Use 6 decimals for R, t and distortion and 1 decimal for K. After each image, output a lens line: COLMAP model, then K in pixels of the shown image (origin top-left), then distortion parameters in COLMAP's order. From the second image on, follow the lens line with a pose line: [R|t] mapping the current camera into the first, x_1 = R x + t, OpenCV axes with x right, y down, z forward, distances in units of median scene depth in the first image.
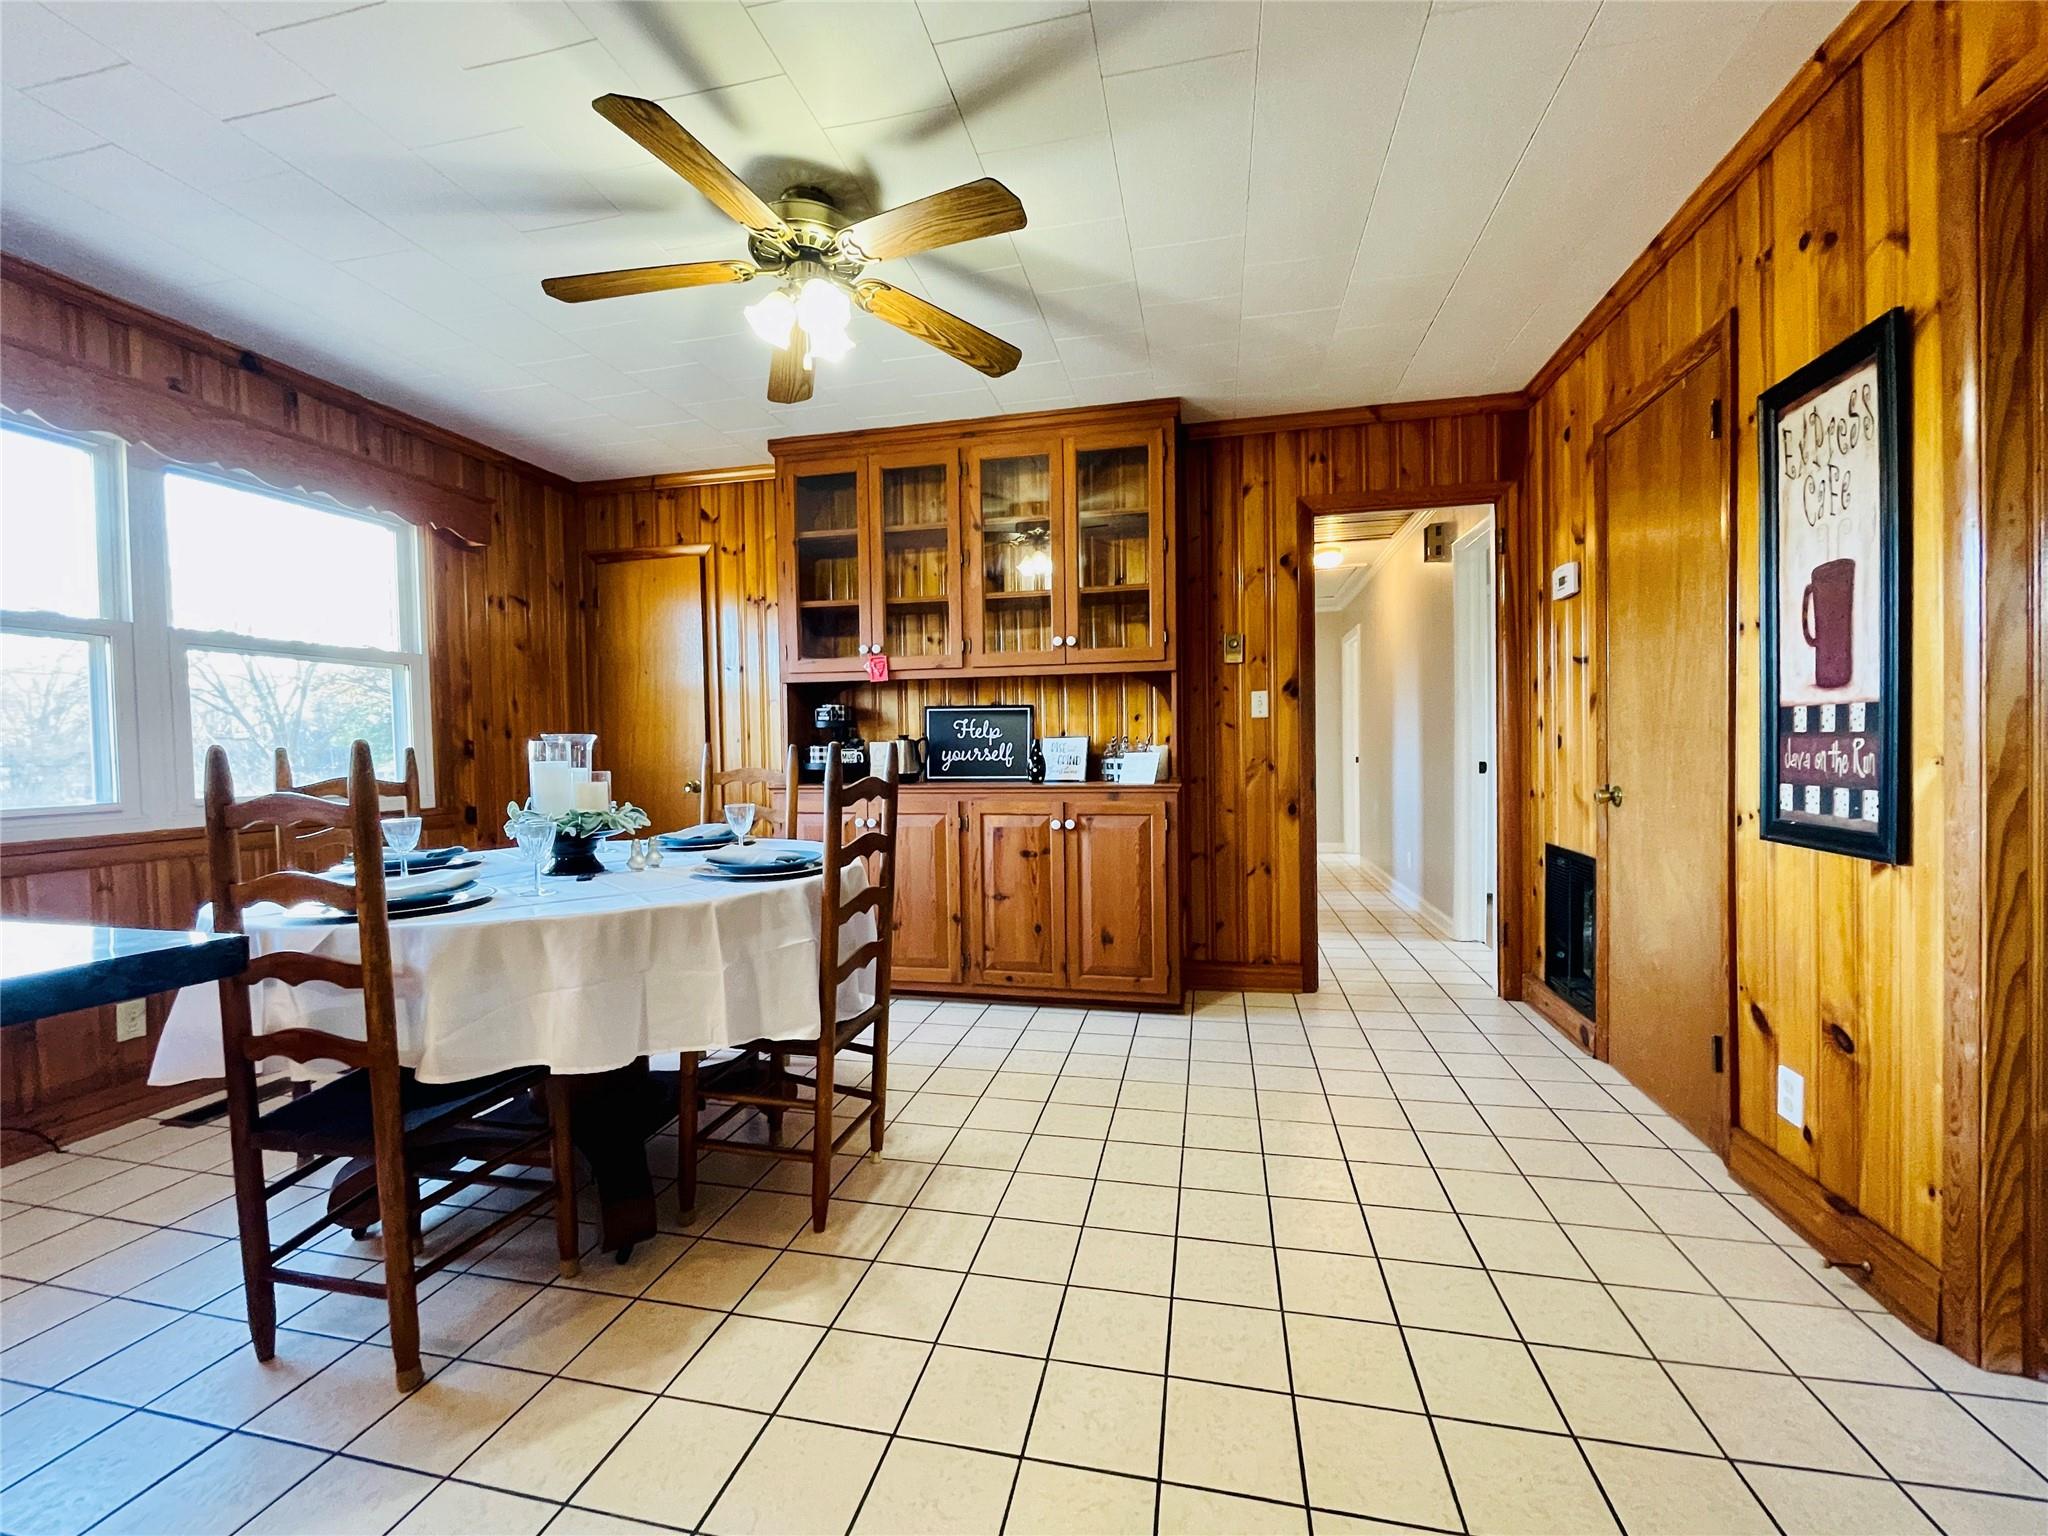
lens RADIAL K [[833.1, 0, 1046.2], [0, 833.1, 767.7], [0, 0, 1]] dist [-0.002505, 0.000998]
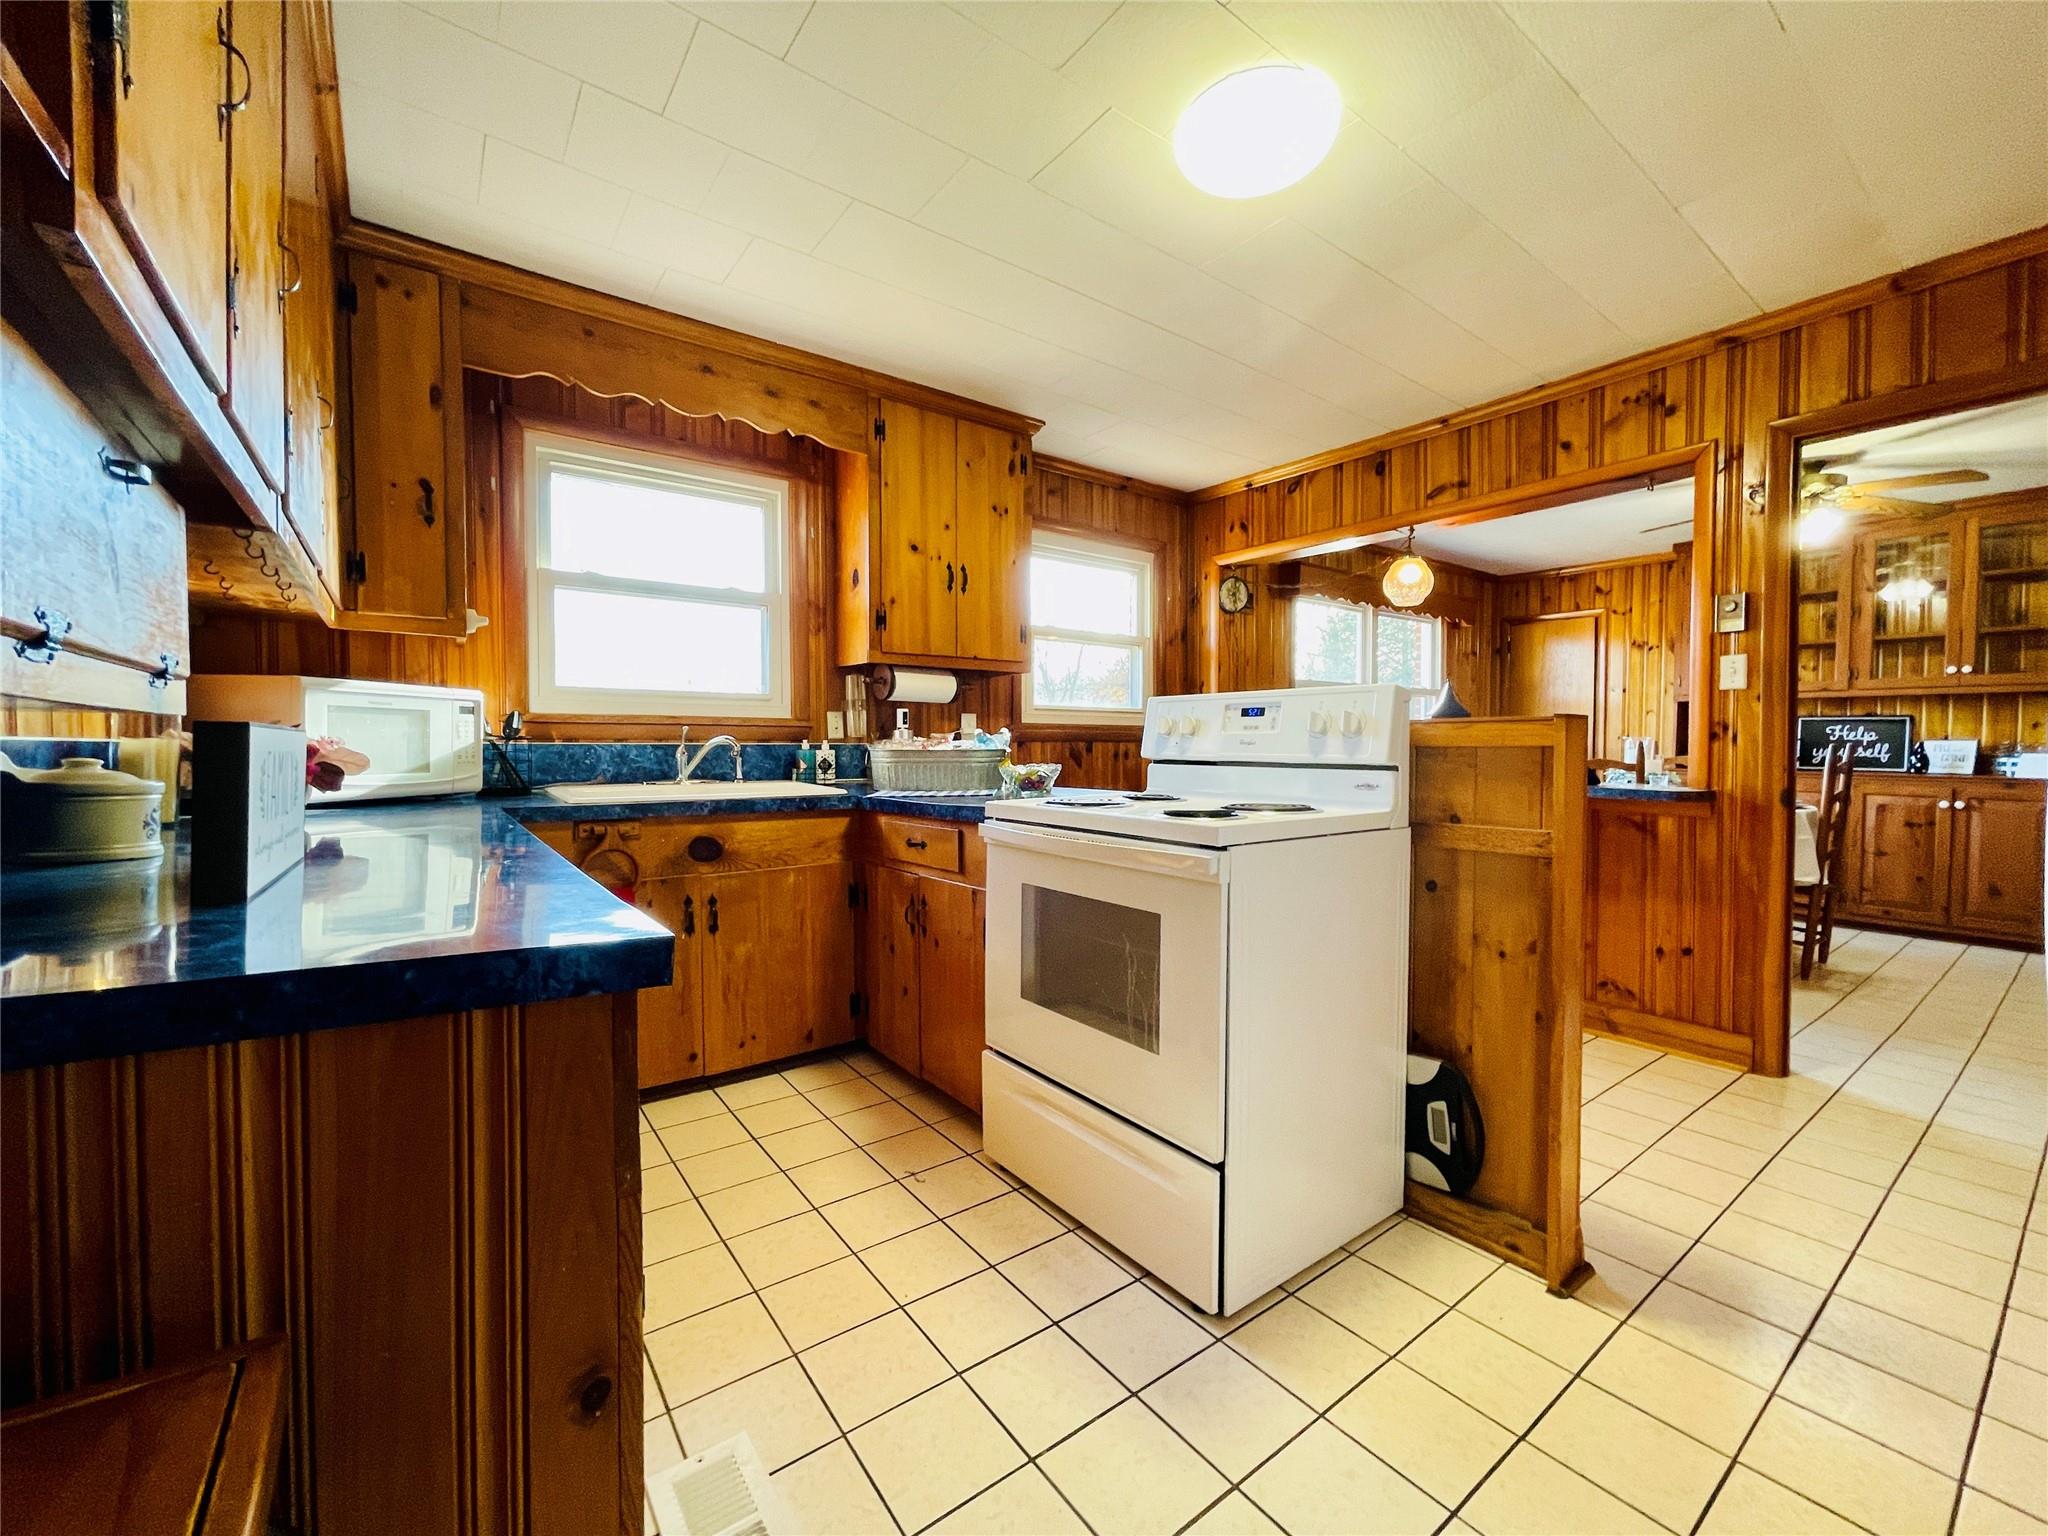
lens RADIAL K [[833.1, 0, 1036.0], [0, 833.1, 766.5], [0, 0, 1]] dist [-0.002505, 0.000998]
pose [[0.765253, 0.040636, -0.642446, -0.243787], [-0.035162, 0.999154, 0.021315, 0.027664], [0.642769, 0.006279, 0.766034, -0.966891]]
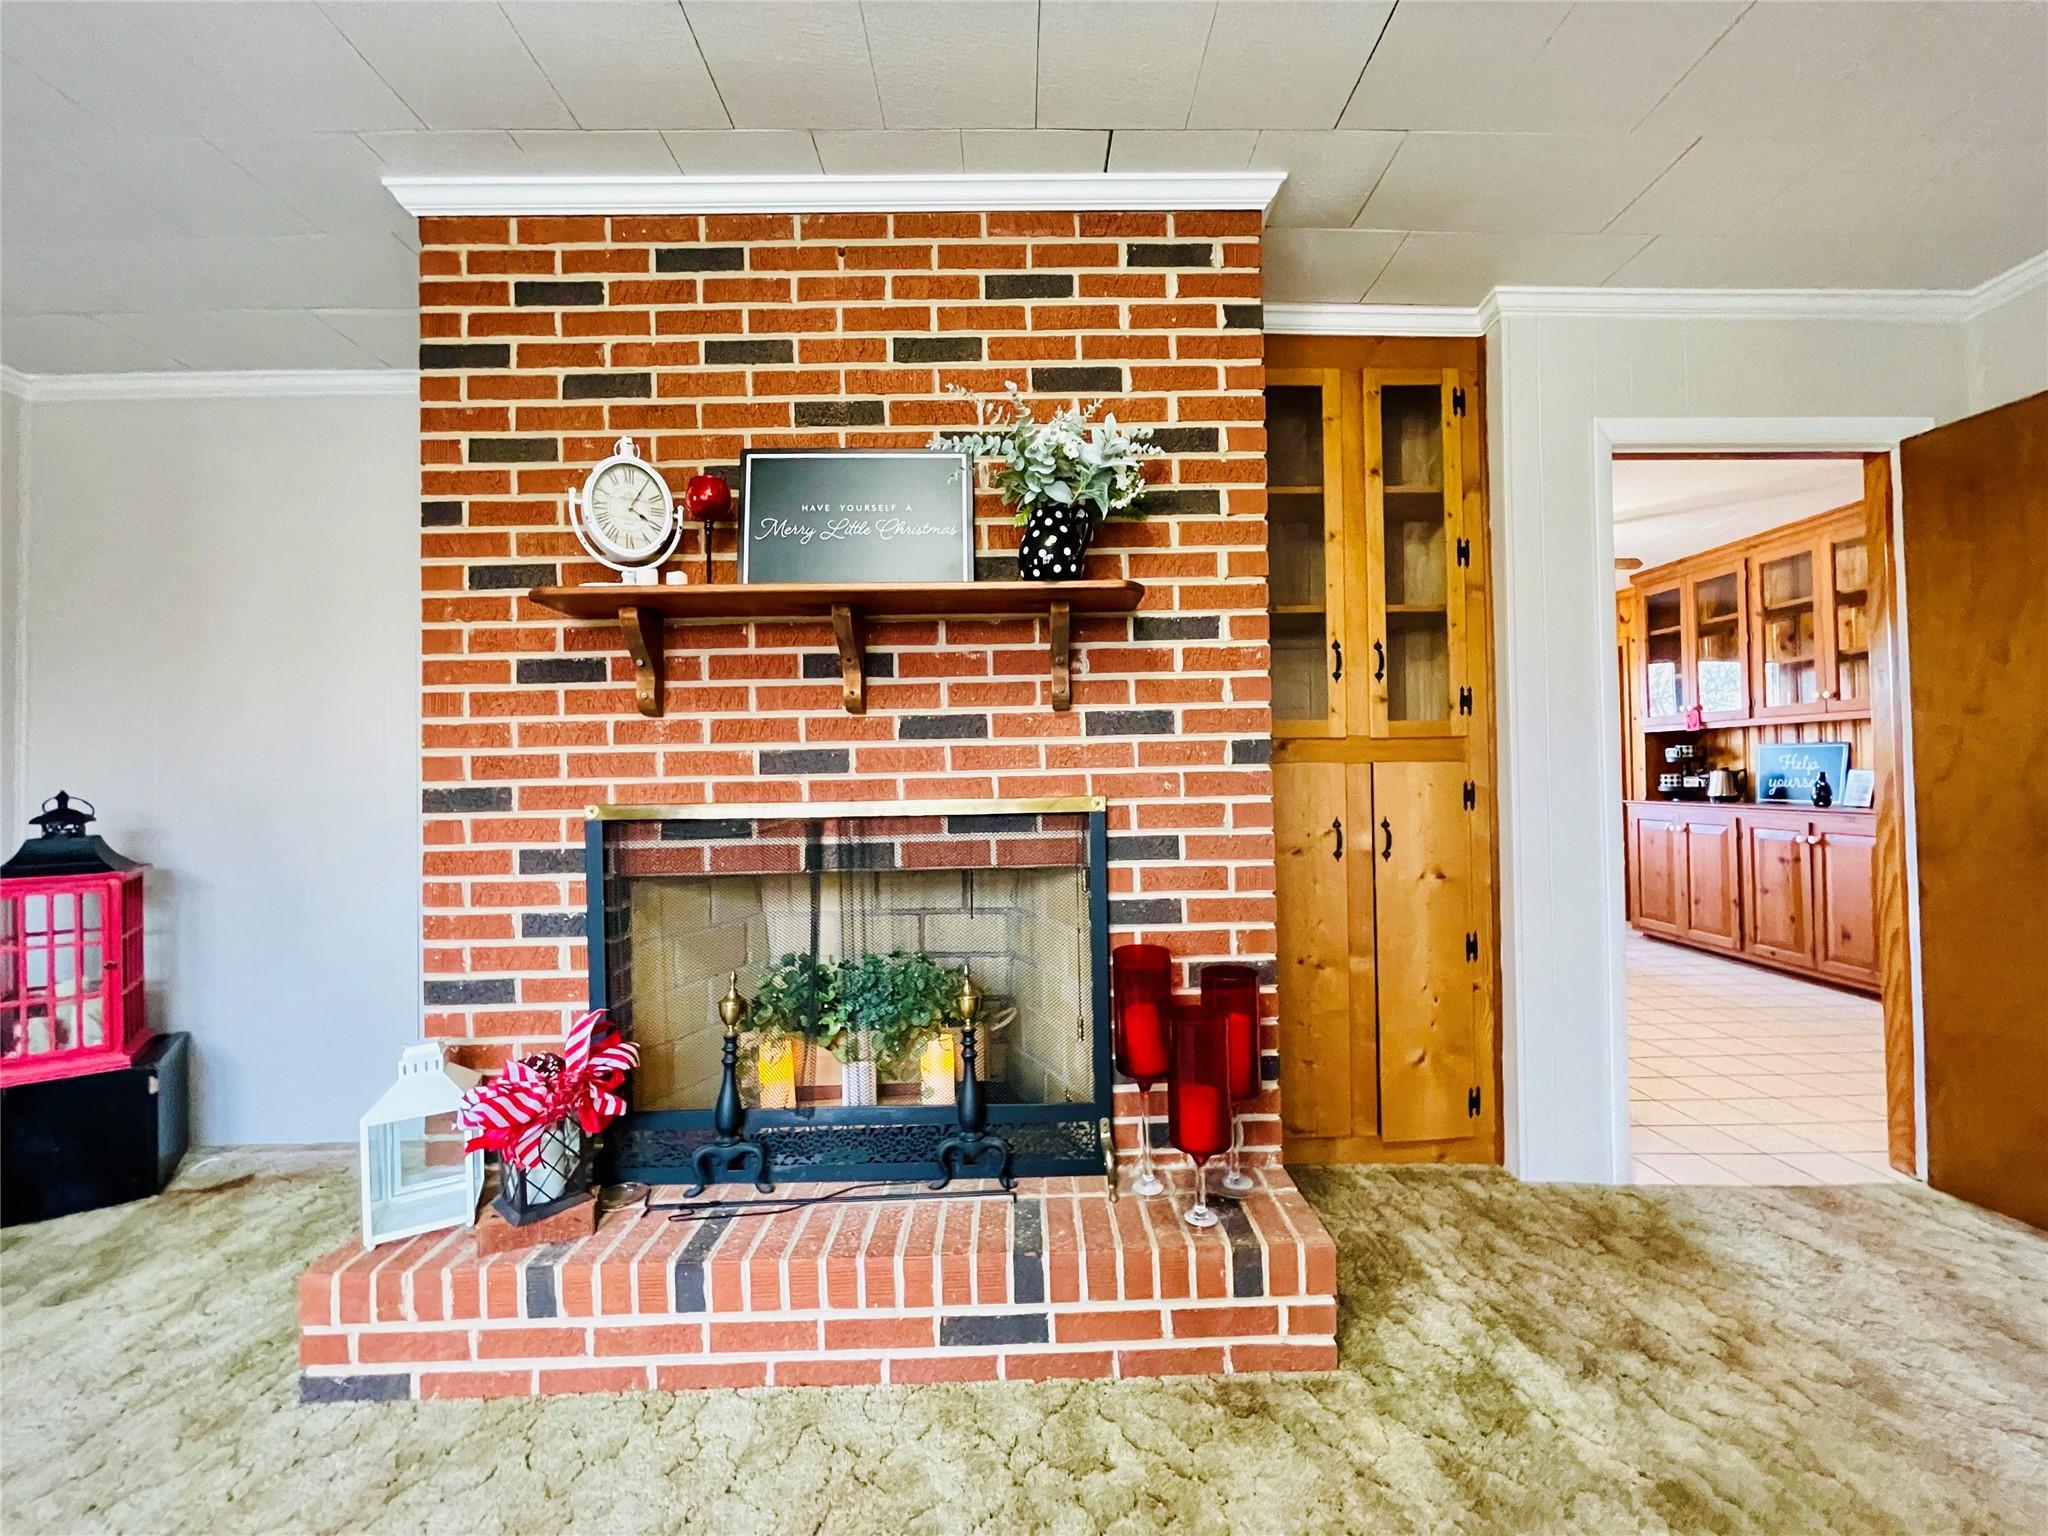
lens RADIAL K [[833.1, 0, 1035.0], [0, 833.1, 770.0], [0, 0, 1]] dist [-0.002505, 0.000998]
pose [[0.233444, 0.004942, -0.972358, 0.941354], [-0.011184, 0.999935, 0.002397, -0.027502], [0.972306, 0.010315, 0.233484, -0.439266]]
